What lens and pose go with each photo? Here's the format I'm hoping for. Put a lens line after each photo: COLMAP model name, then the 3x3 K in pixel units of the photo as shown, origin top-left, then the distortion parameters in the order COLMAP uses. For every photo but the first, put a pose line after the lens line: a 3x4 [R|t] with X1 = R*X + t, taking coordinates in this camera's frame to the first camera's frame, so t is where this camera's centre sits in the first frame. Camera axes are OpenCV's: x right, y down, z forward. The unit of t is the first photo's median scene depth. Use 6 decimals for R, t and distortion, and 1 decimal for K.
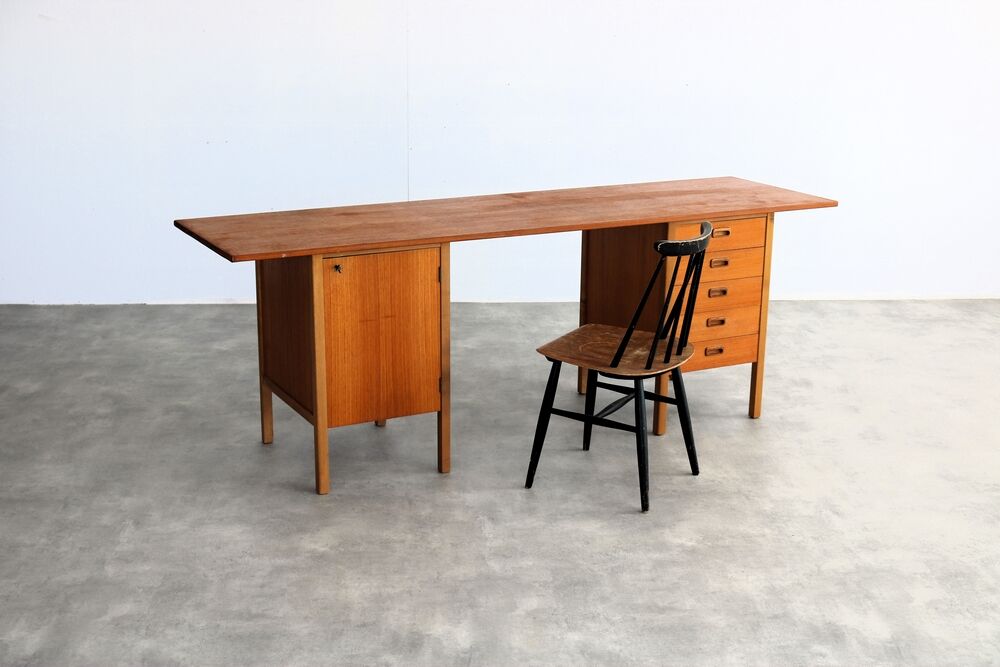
lens RADIAL K [[1416.6, 0, 500.0], [0, 1416.6, 333.5], [0, 0, 1]] dist [-0.084413, -0.016677]
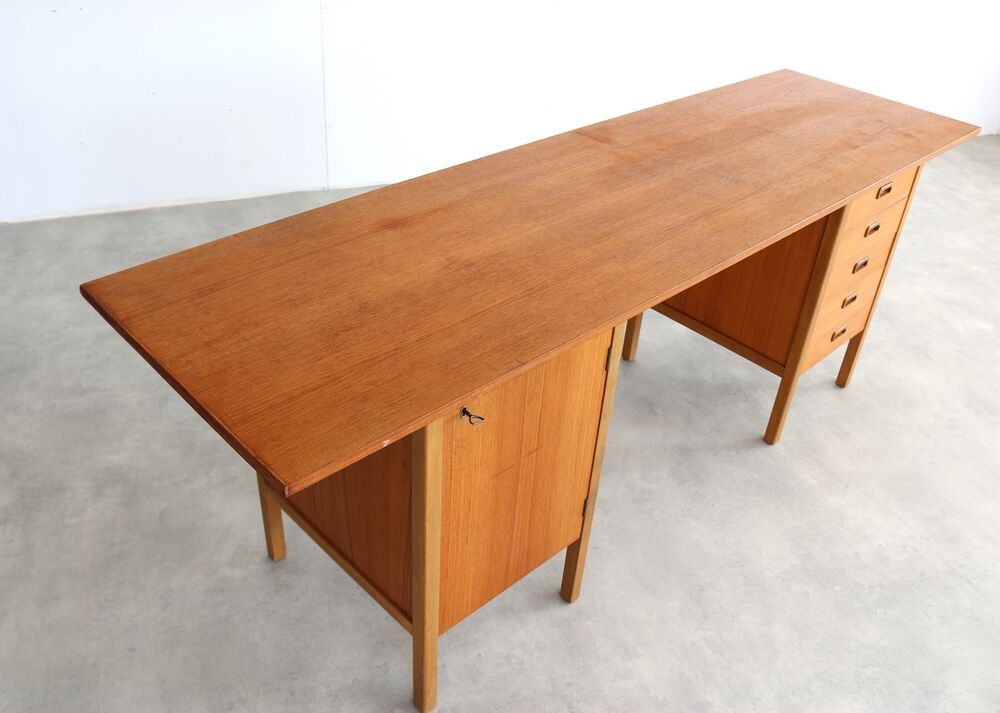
lens RADIAL K [[893.2, 0, 489.1], [0, 893.2, 362.1], [0, 0, 1]] dist [-0.161182, 0.132027]
pose [[0.962664, -0.118804, 0.243237, -0.176282], [0.028392, 0.937903, 0.345734, -0.166163], [-0.269207, -0.325920, 0.906258, 0.698065]]
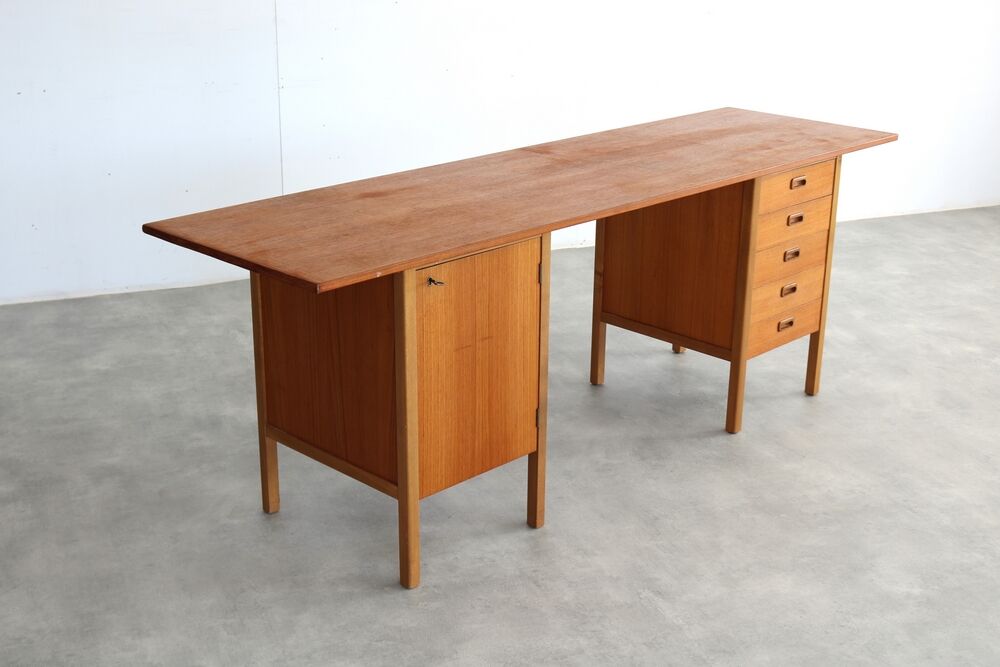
lens RADIAL K [[1372.6, 0, 500.0], [0, 1372.6, 333.5], [0, 0, 1]] dist [-0.078192, -0.004519]
pose [[0.952735, -0.100847, 0.286575, -0.273791], [0.078774, 0.993039, 0.087565, -0.075584], [-0.293411, -0.060851, 0.954048, 0.323441]]
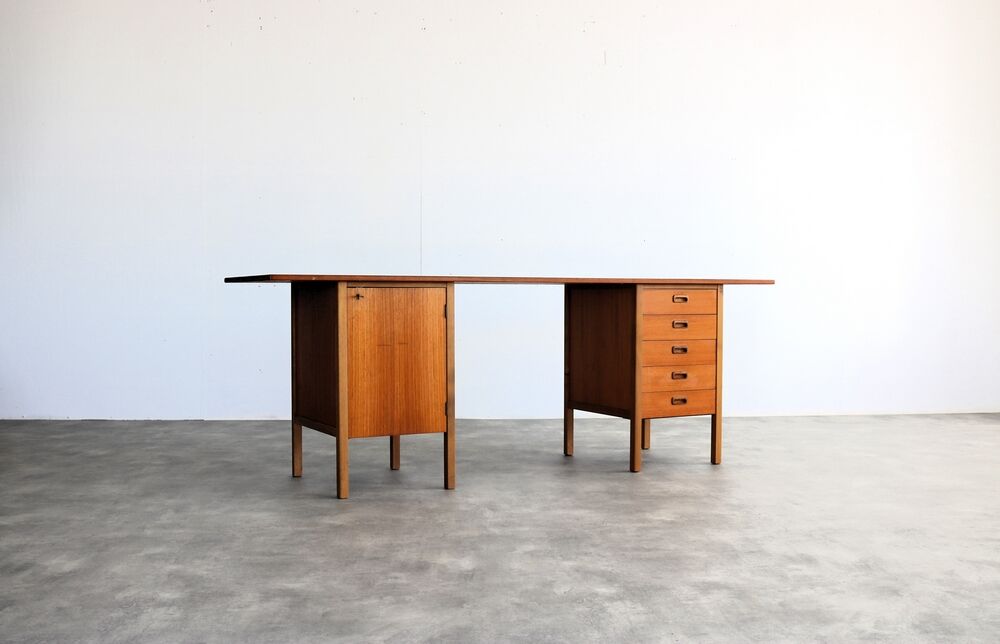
lens RADIAL K [[1100.6, 0, 500.5], [0, 1100.6, 299.6], [0, 0, 1]] dist [-0.129179, 0.048735]
pose [[0.999924, -0.010599, 0.006255, -0.002566], [0.011858, 0.965752, -0.259195, 0.189888], [-0.003293, 0.259250, 0.965805, 0.110781]]
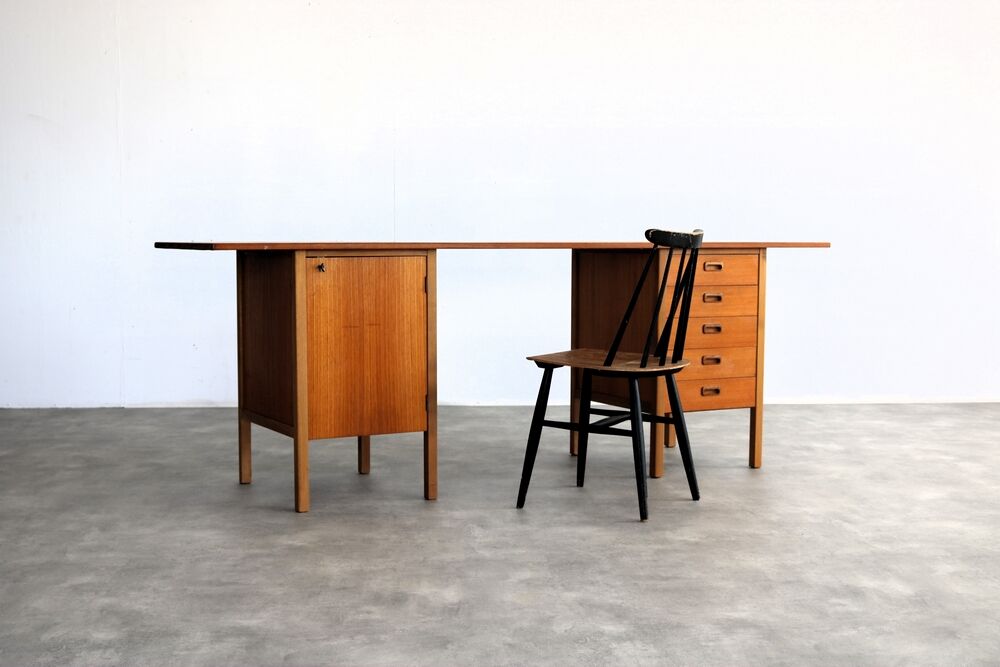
lens RADIAL K [[1427.5, 0, 500.0], [0, 1427.5, 333.5], [0, 0, 1]] dist [-0.068335, -0.064429]
pose [[0.999921, -0.008678, 0.009091, -0.000973], [0.010247, 0.981755, -0.189875, 0.179802], [-0.007277, 0.189953, 0.981766, 0.043588]]
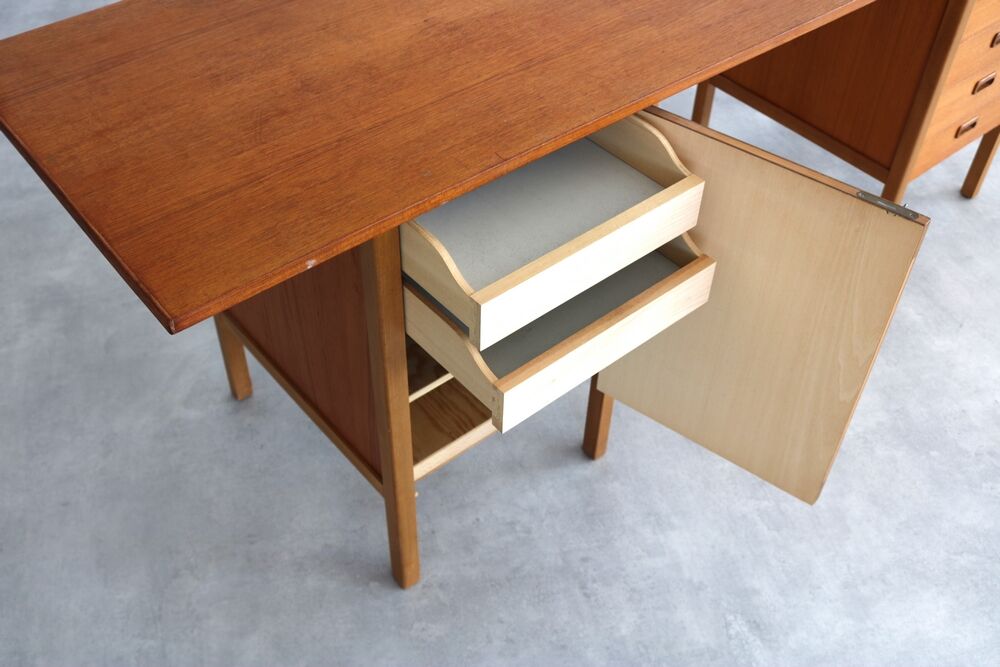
lens RADIAL K [[1038.2, 0, 487.4], [0, 1038.2, 347.4], [0, 0, 1]] dist [-0.135315, 0.135817]
pose [[0.979200, -0.139723, 0.147125, -0.141844], [0.046651, 0.860725, 0.506928, -0.153768], [-0.197463, -0.489521, 0.849340, 0.721593]]
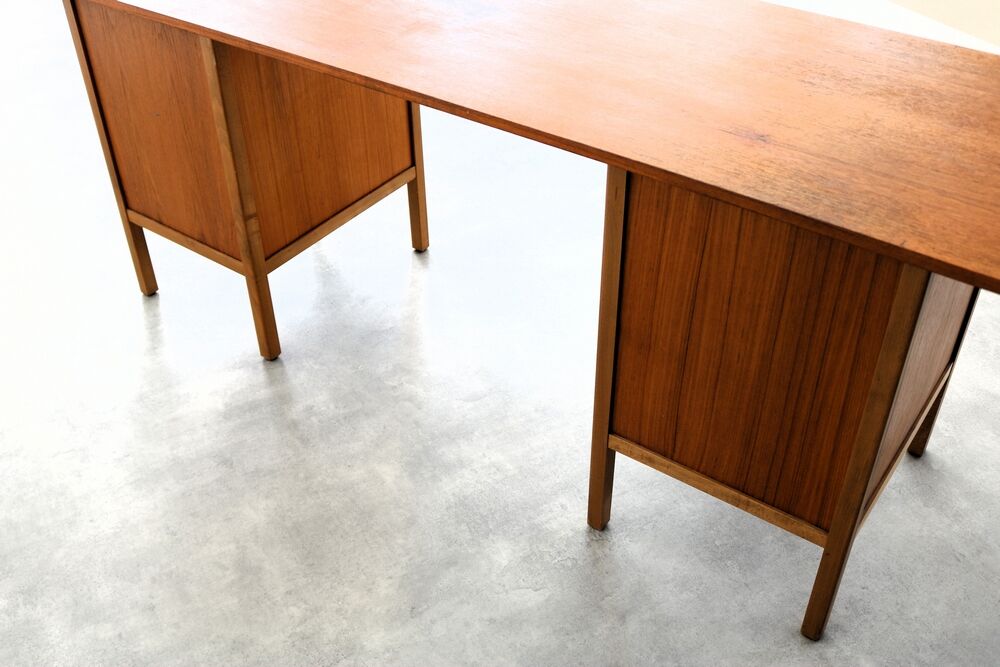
lens RADIAL K [[1049.3, 0, 487.9], [0, 1049.3, 335.9], [0, 0, 1]] dist [-0.125656, 0.136287]
pose [[-0.435889, -0.561755, 0.703159, -0.342405], [0.254117, 0.672678, 0.694931, -0.295697], [-0.863380, 0.481597, -0.150462, 1.224966]]
